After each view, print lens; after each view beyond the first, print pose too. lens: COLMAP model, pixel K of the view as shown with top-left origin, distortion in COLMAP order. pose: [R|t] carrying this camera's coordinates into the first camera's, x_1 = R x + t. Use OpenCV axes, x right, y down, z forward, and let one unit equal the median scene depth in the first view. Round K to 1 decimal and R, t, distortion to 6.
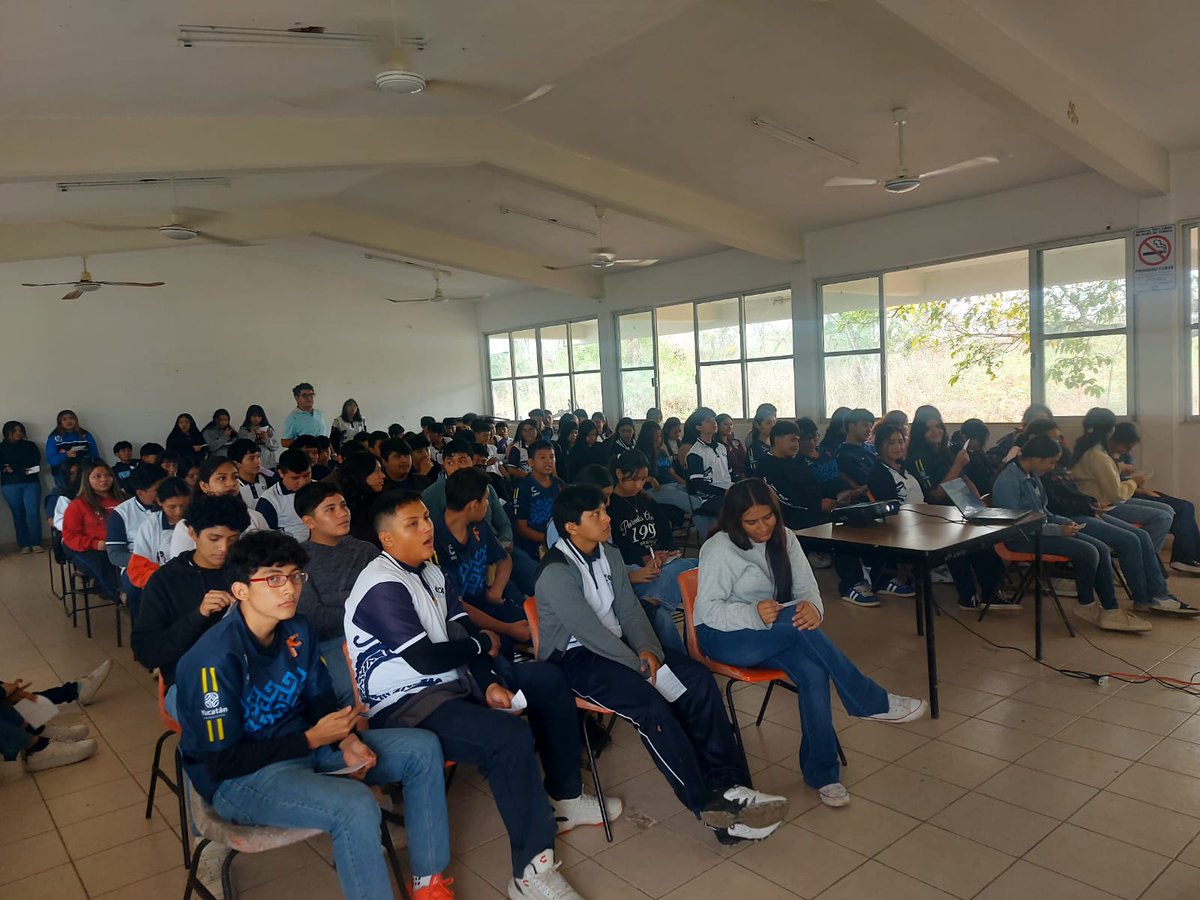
lens RADIAL K [[910.6, 0, 604.0], [0, 910.6, 445.7], [0, 0, 1]] dist [0.007088, -0.010177]
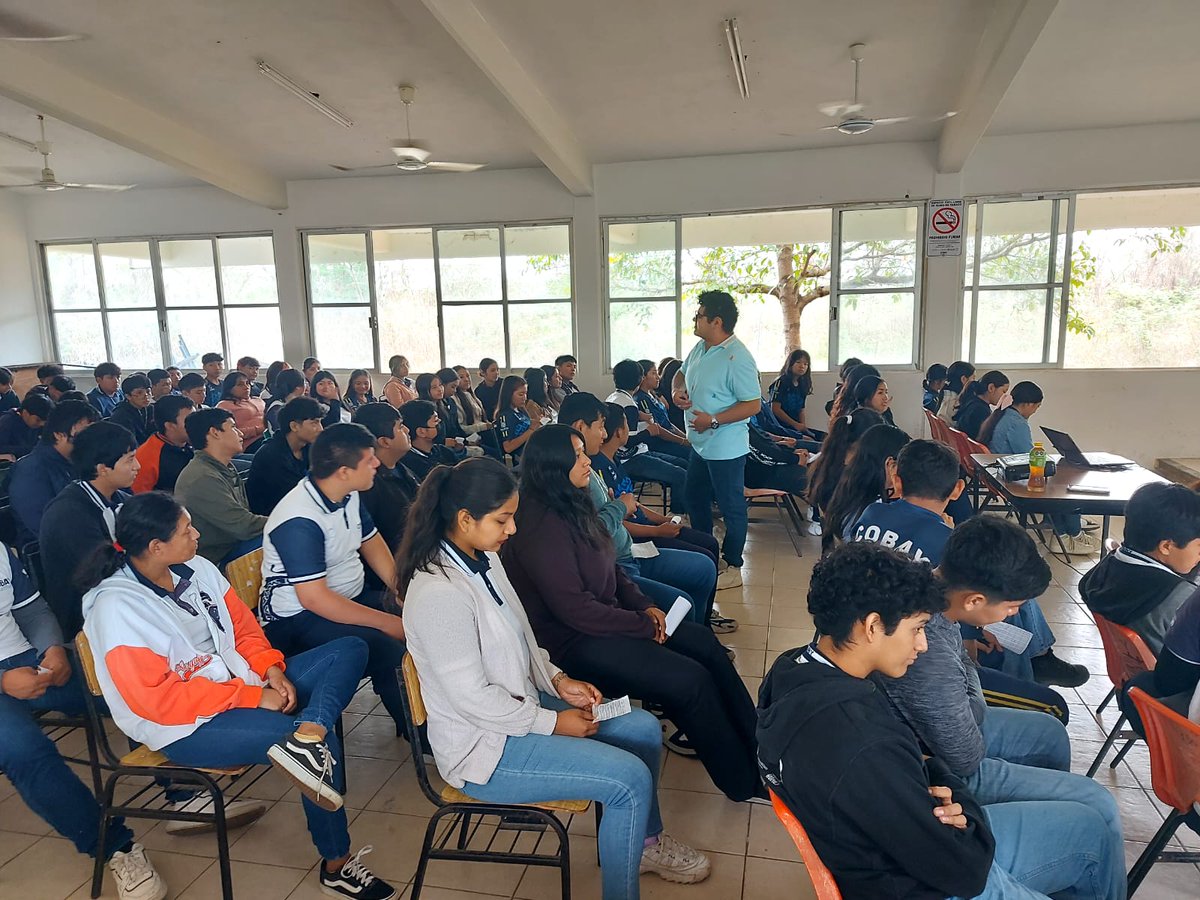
lens RADIAL K [[822.3, 0, 605.9], [0, 822.3, 451.1], [0, 0, 1]] dist [0.022047, -0.006325]
pose [[0.775552, -0.058106, 0.628604, -0.254271], [0.016230, 0.997261, 0.072160, -0.004500], [-0.631075, -0.045762, 0.774371, 0.287545]]
